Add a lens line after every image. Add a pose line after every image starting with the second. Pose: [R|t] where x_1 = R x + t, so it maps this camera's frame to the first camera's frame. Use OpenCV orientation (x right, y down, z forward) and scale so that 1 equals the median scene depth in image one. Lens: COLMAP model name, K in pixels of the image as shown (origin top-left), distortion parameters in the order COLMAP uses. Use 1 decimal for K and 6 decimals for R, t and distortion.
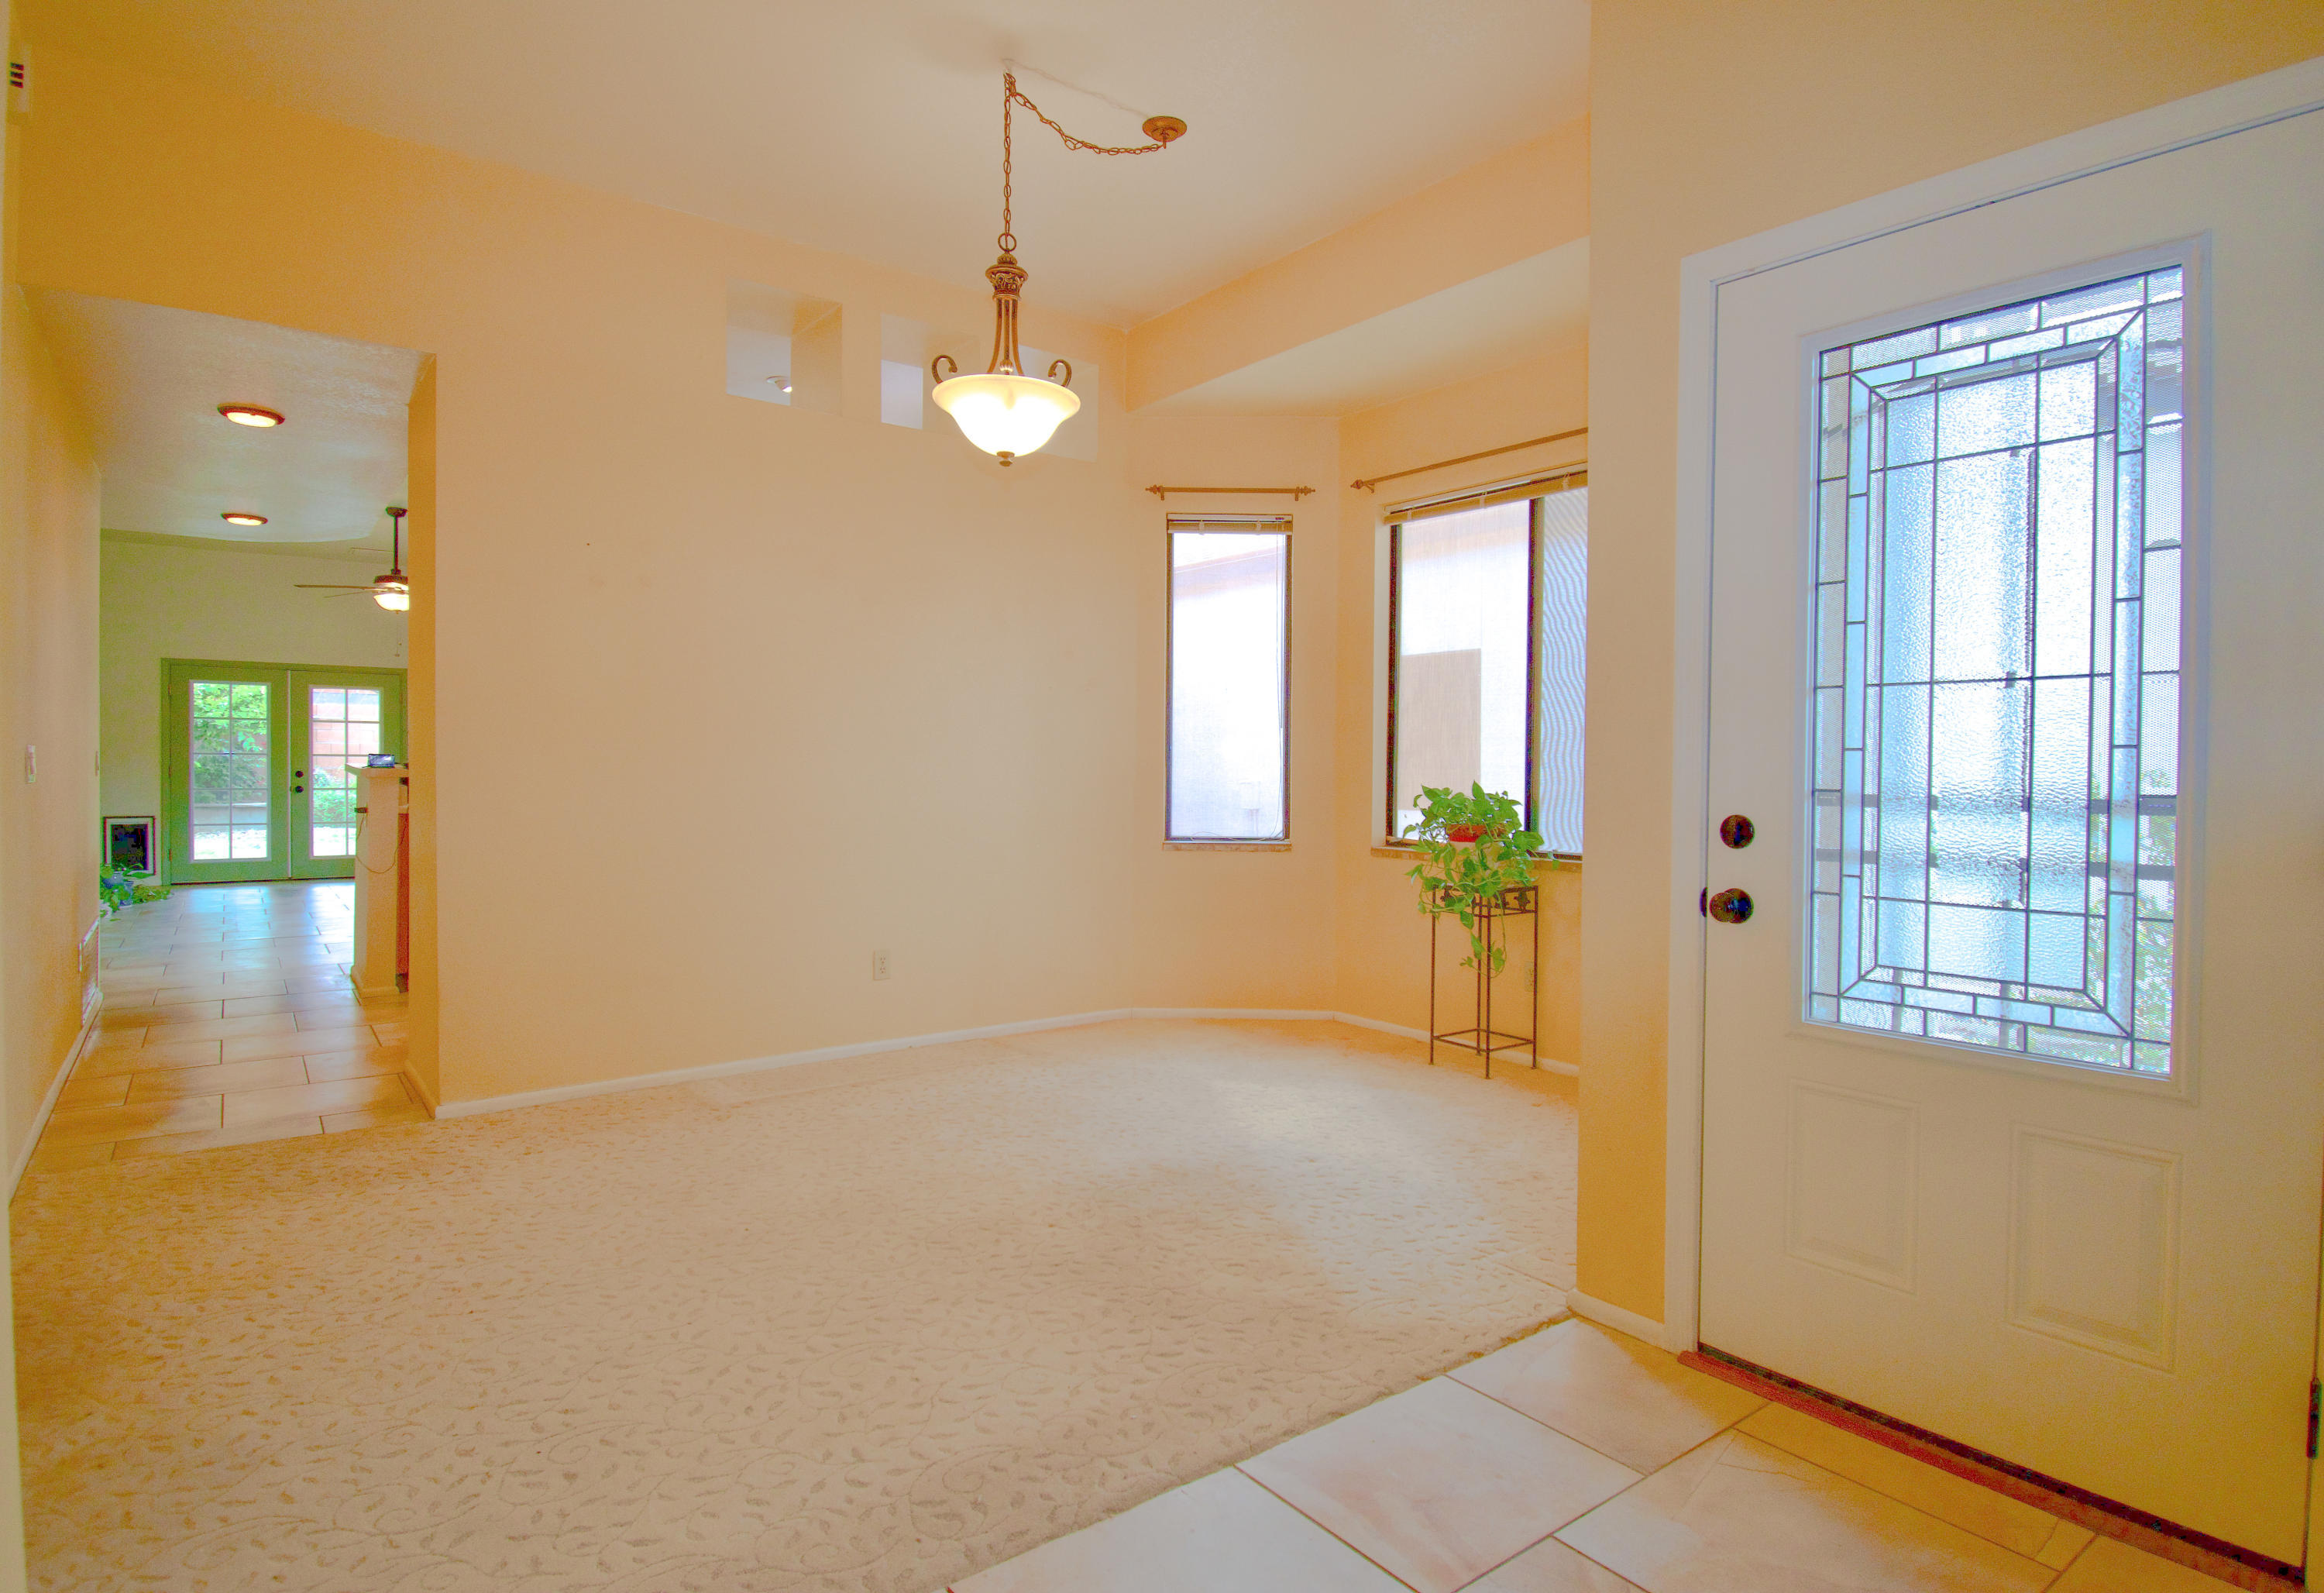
lens RADIAL K [[1241.2, 0, 1222.2], [0, 1241.2, 789.9], [0, 0, 1]] dist [0.032998, -0.039681]
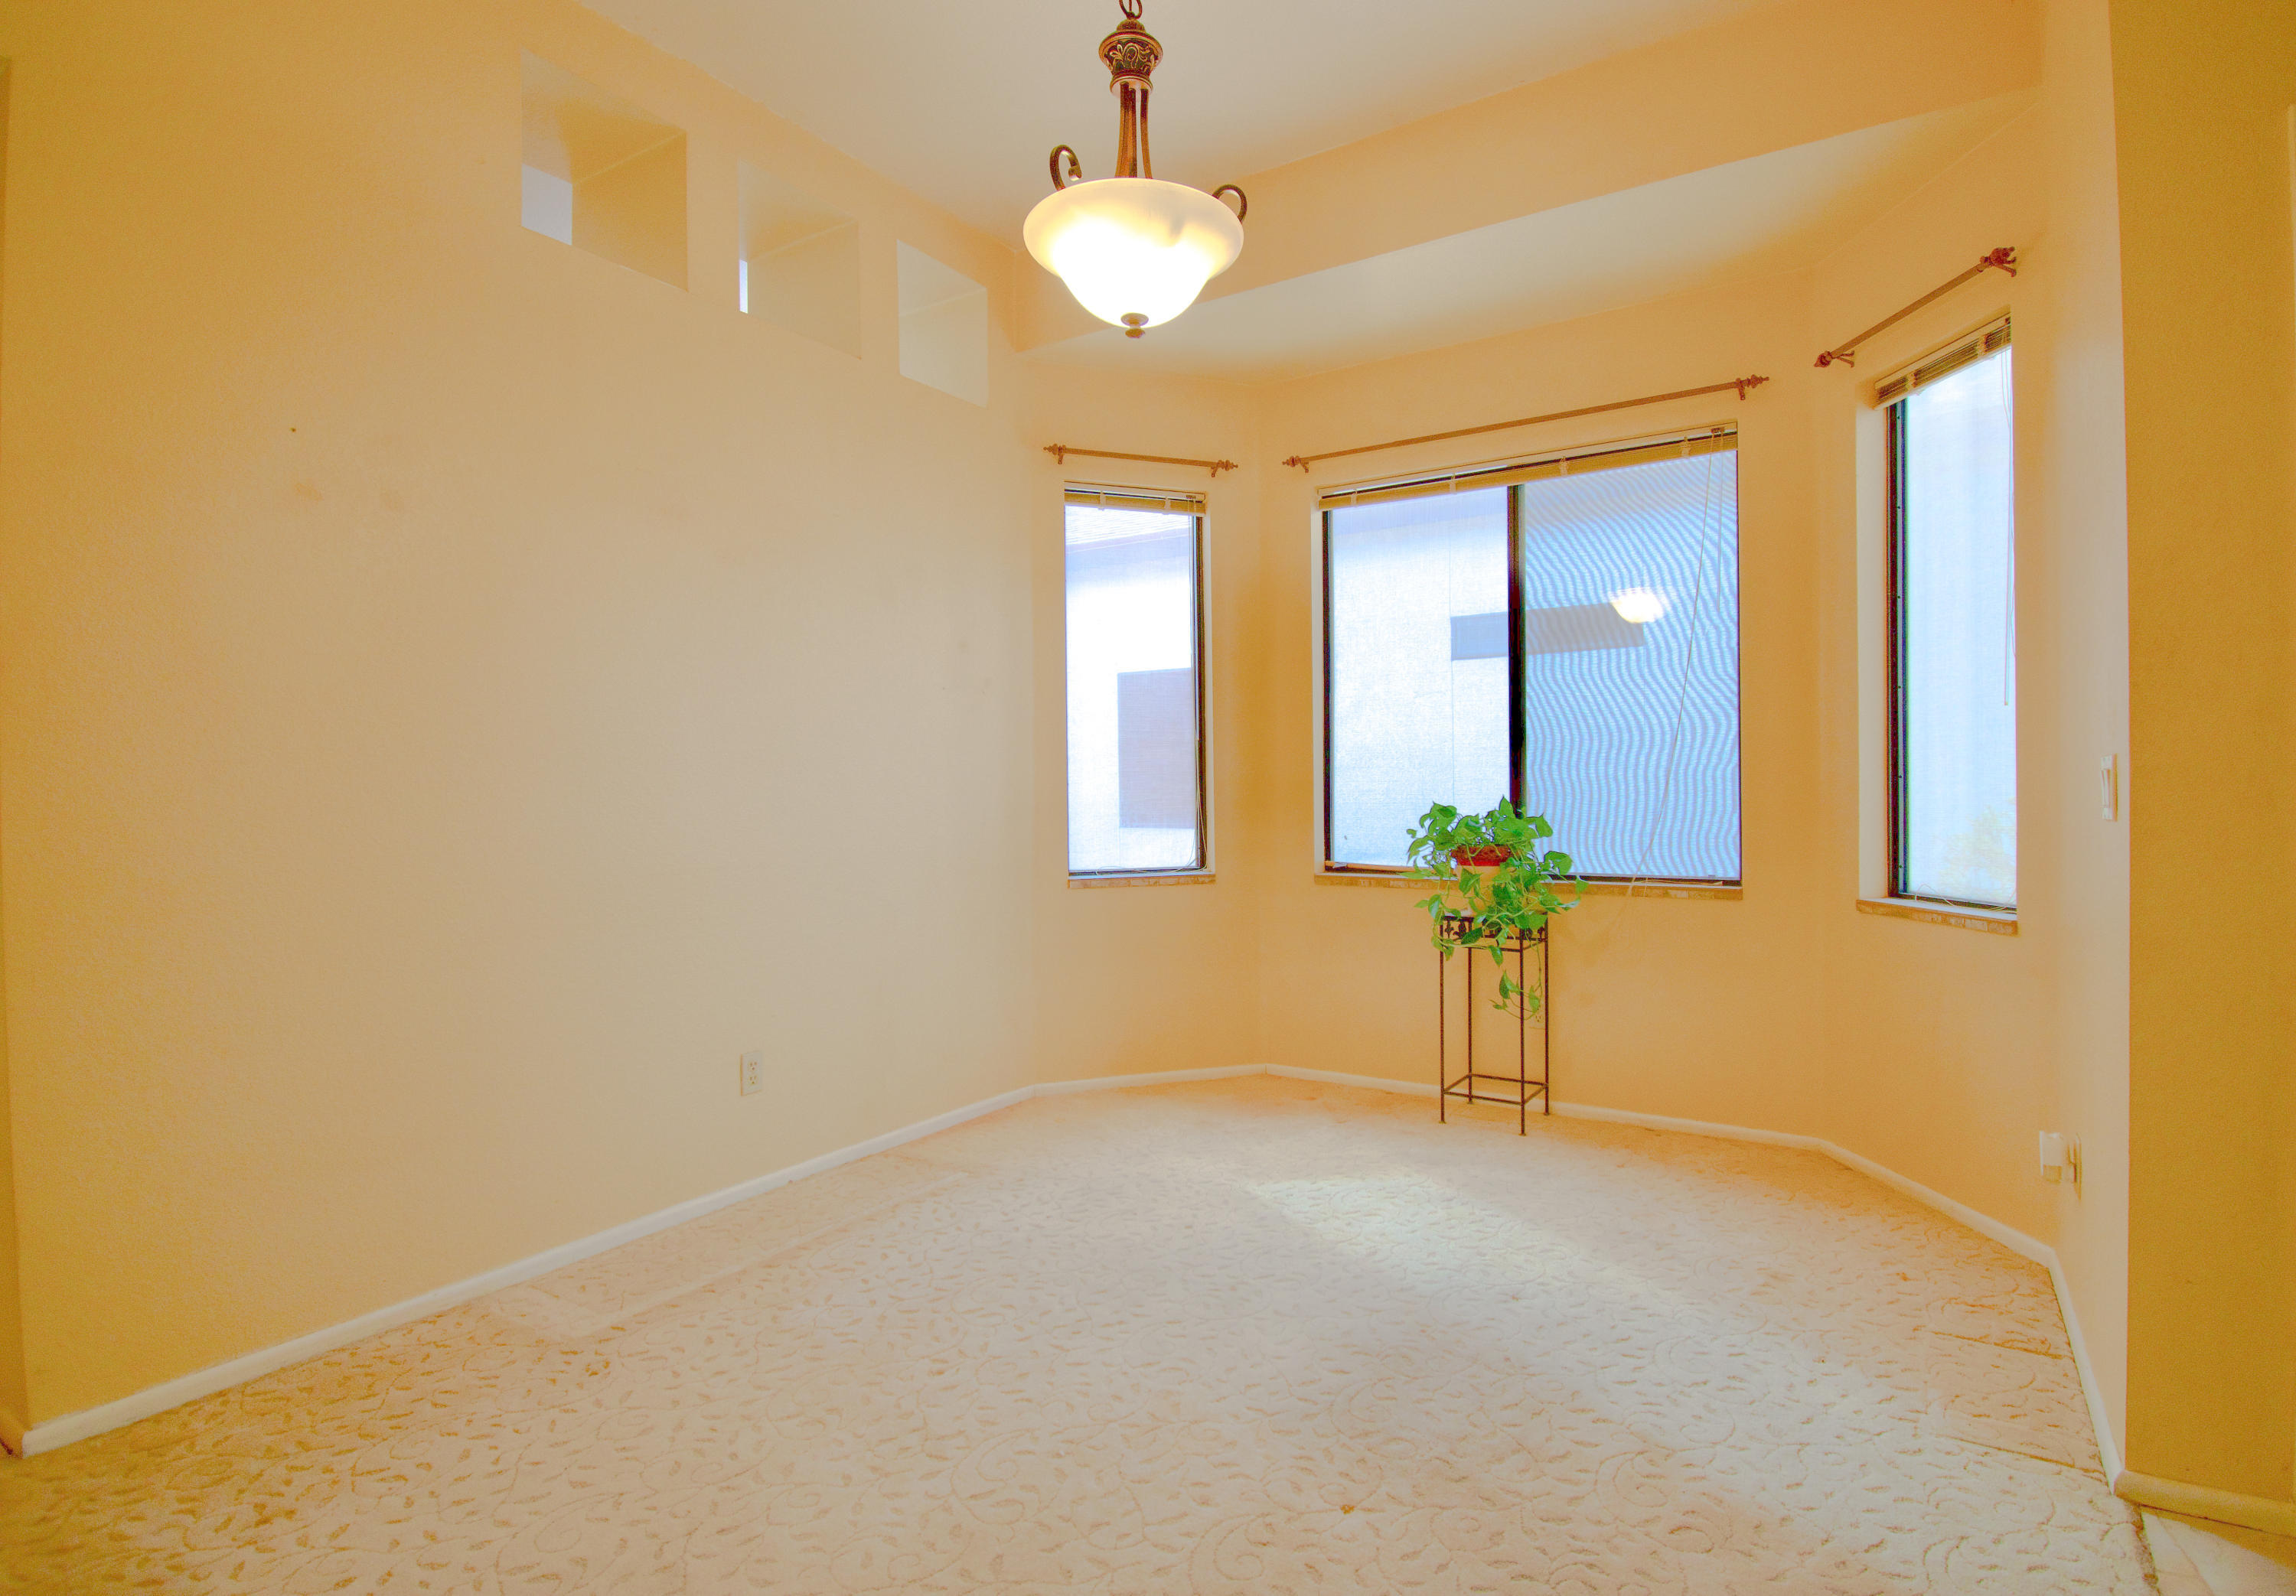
lens RADIAL K [[1140.5, 0, 1219.8], [0, 1140.5, 798.6], [0, 0, 1]] dist [-0.013268, -0.000337]
pose [[0.940490, -0.021569, 0.339137, -0.251849], [0.023610, 0.999719, -0.001894, -0.008815], [-0.339001, 0.009789, 0.940735, 0.308488]]
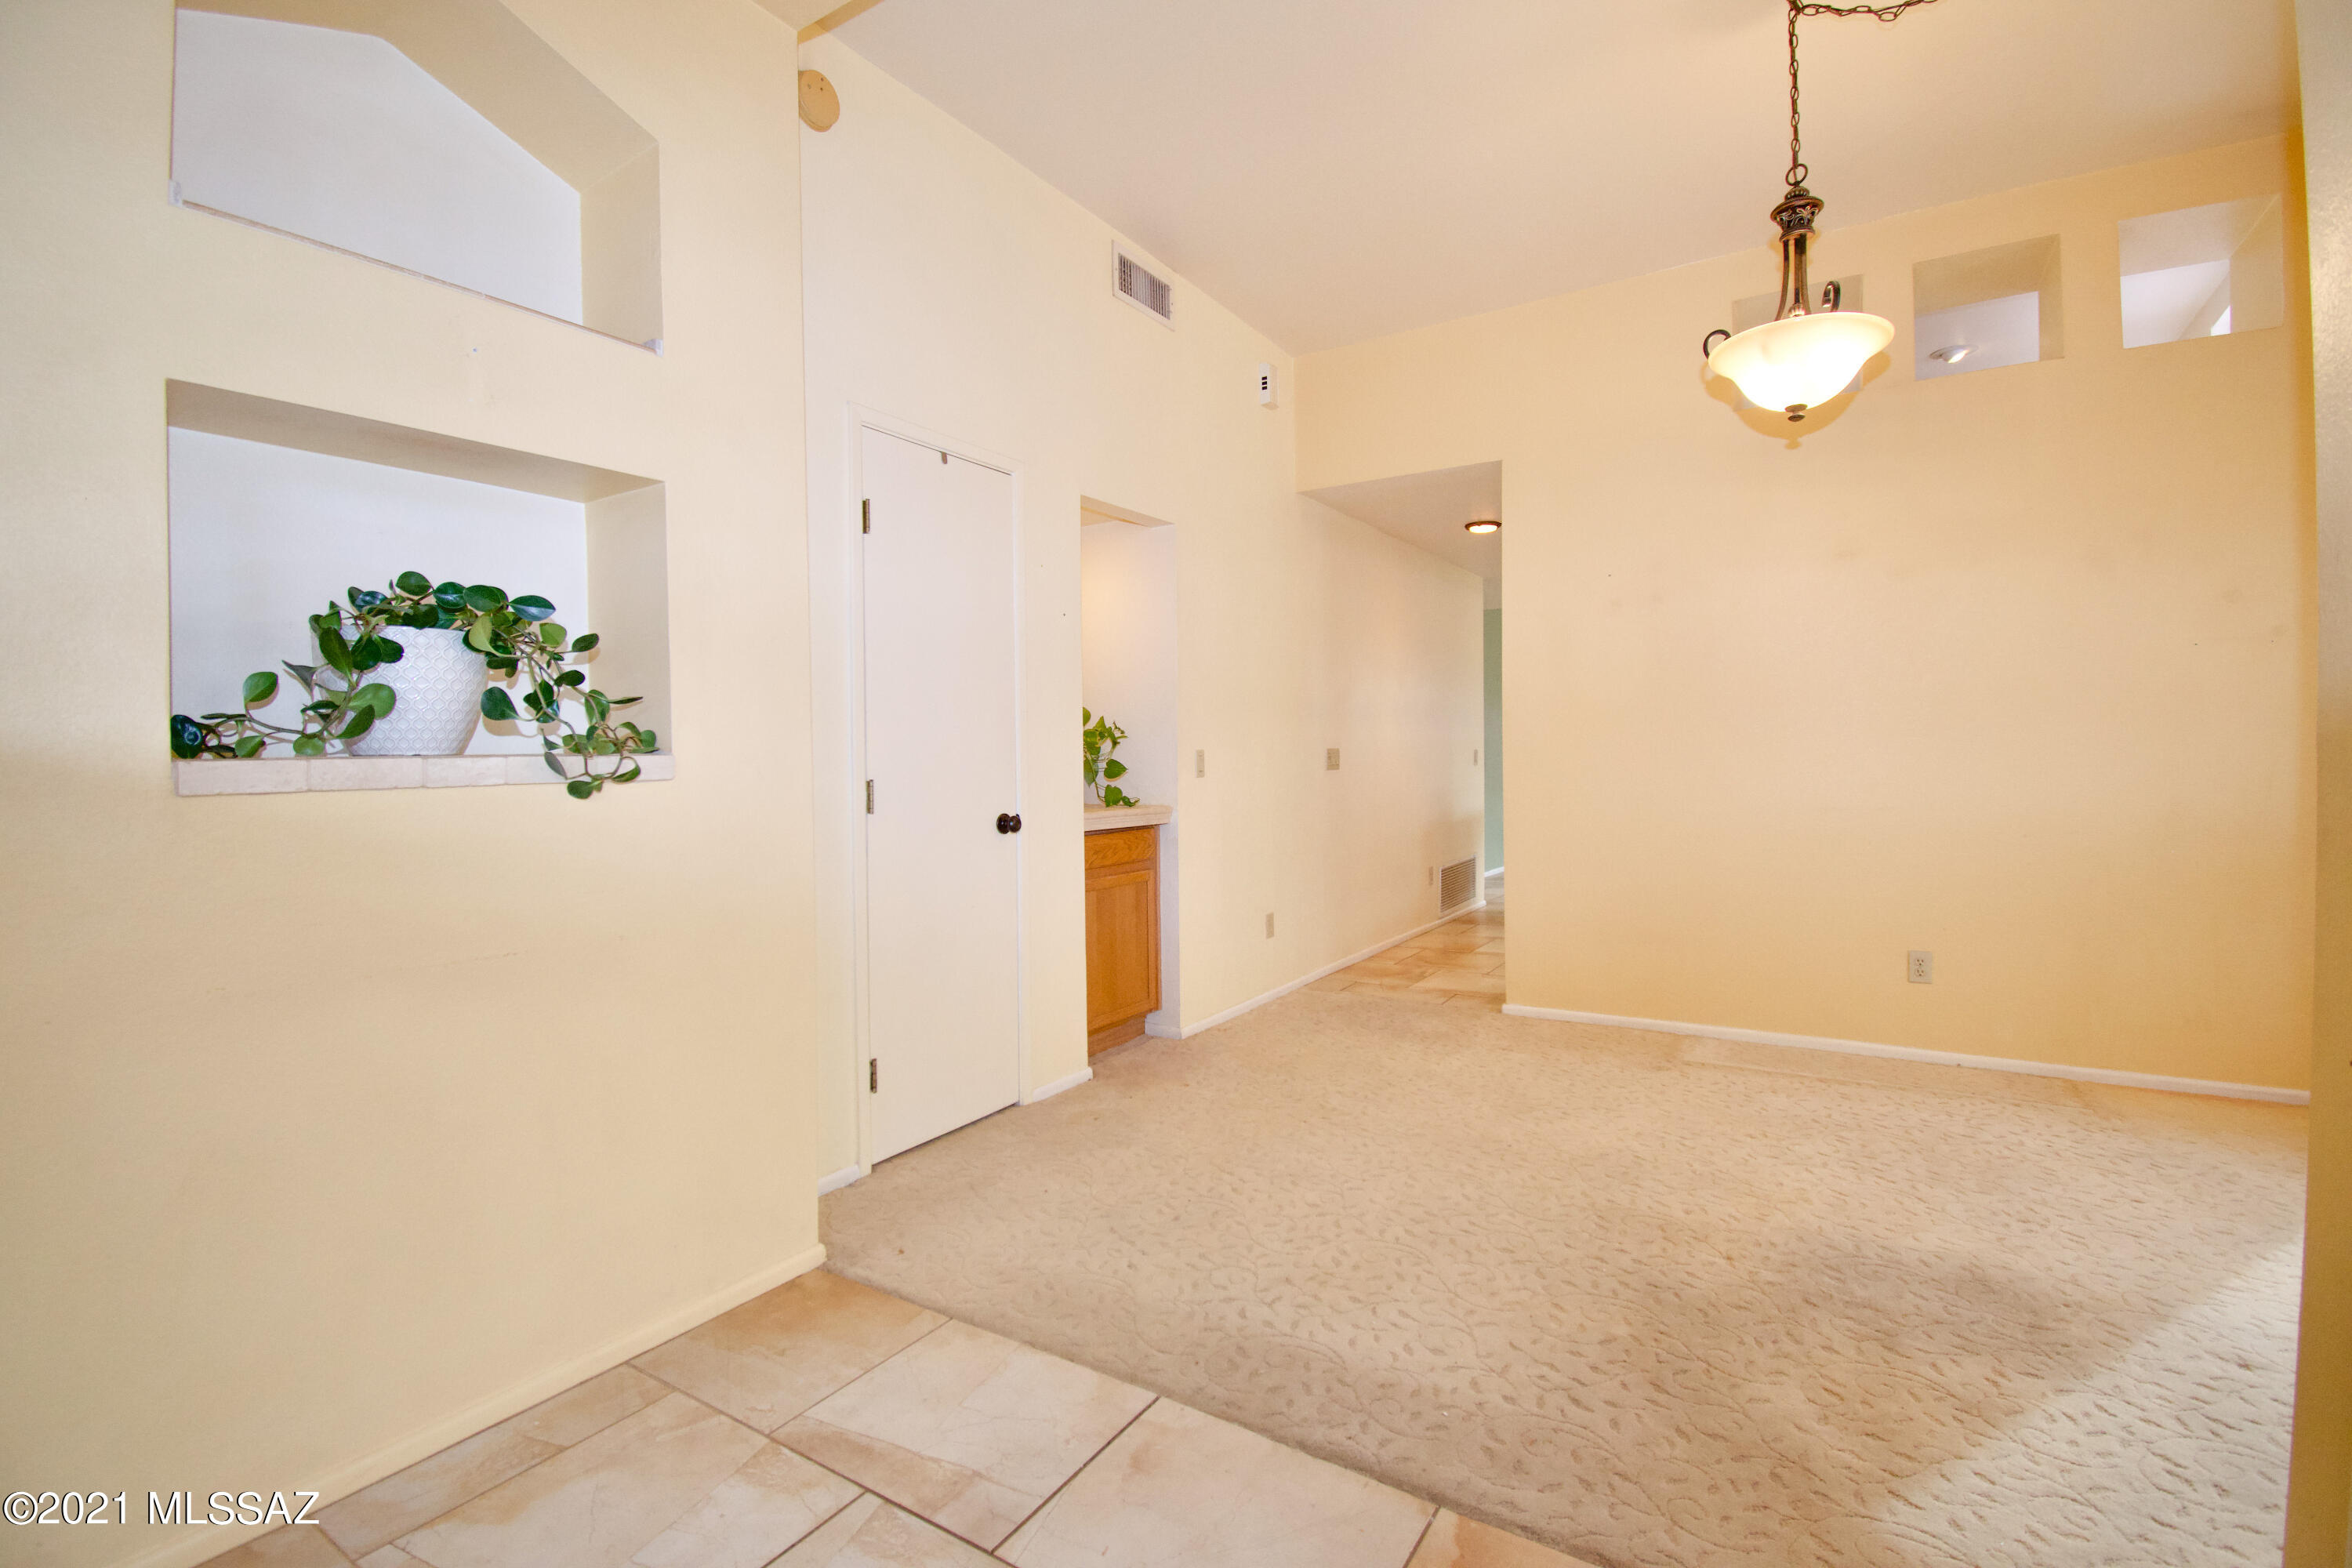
lens RADIAL K [[1049.9, 0, 1199.8], [0, 1049.9, 770.1], [0, 0, 1]] dist [0.020637, -0.028518]
pose [[0.327019, -0.000104, -0.945018, 0.301218], [-0.004062, 0.999991, -0.001516, -0.001580], [0.945009, 0.004334, 0.327016, 0.250834]]
